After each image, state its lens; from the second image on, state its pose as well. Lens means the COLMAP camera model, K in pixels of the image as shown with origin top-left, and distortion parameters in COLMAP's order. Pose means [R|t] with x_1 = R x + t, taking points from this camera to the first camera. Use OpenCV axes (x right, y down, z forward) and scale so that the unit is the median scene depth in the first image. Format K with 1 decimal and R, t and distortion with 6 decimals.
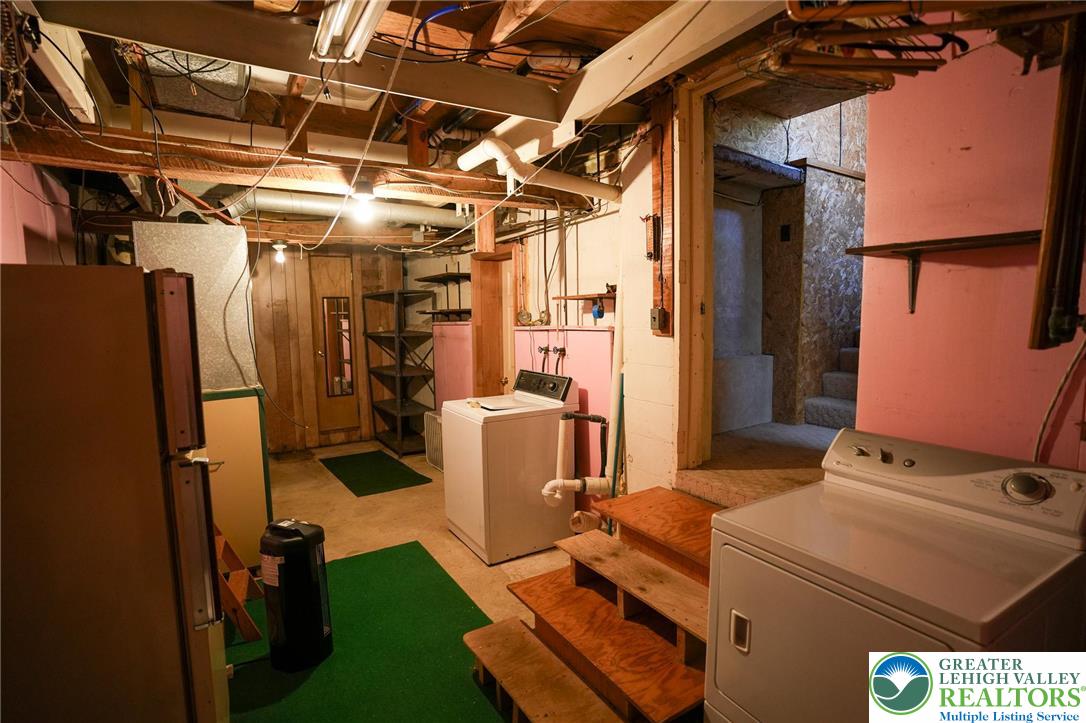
lens RADIAL K [[529.5, 0, 543.0], [0, 529.5, 361.5], [0, 0, 1]] dist [-0.081856, 0.039403]
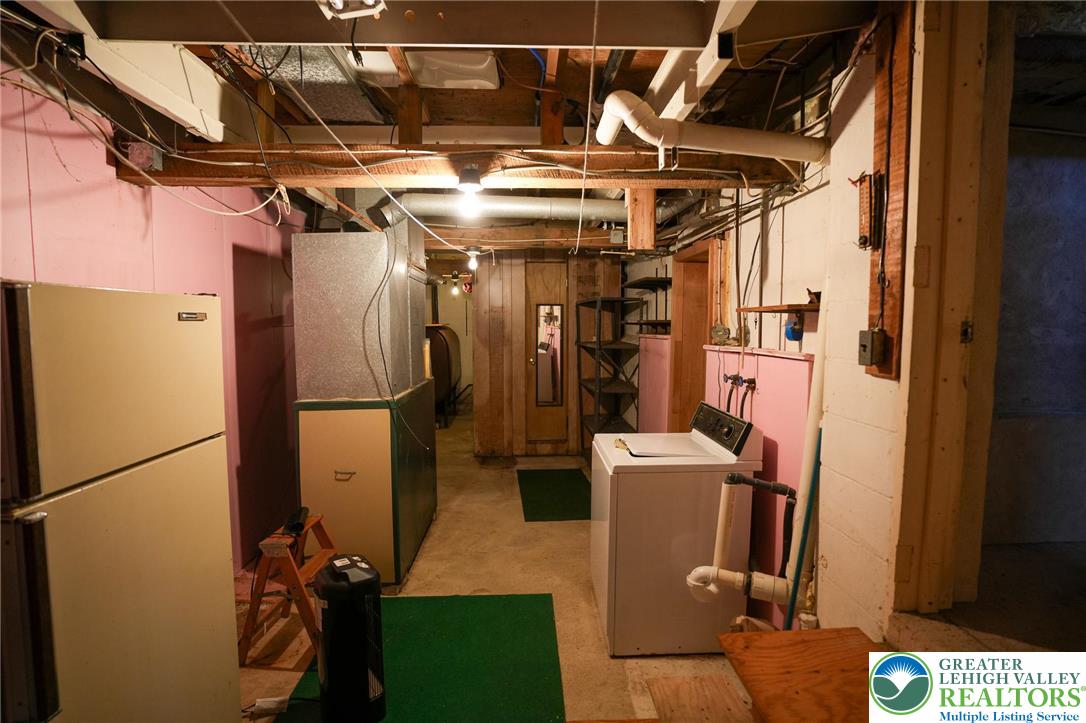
lens RADIAL K [[529.5, 0, 543.0], [0, 529.5, 361.5], [0, 0, 1]] dist [-0.081856, 0.039403]
pose [[0.869624, 0.054789, -0.490664, 0.153294], [-0.060868, 0.998139, 0.003578, -0.038049], [0.489948, 0.026754, 0.871341, 0.266845]]
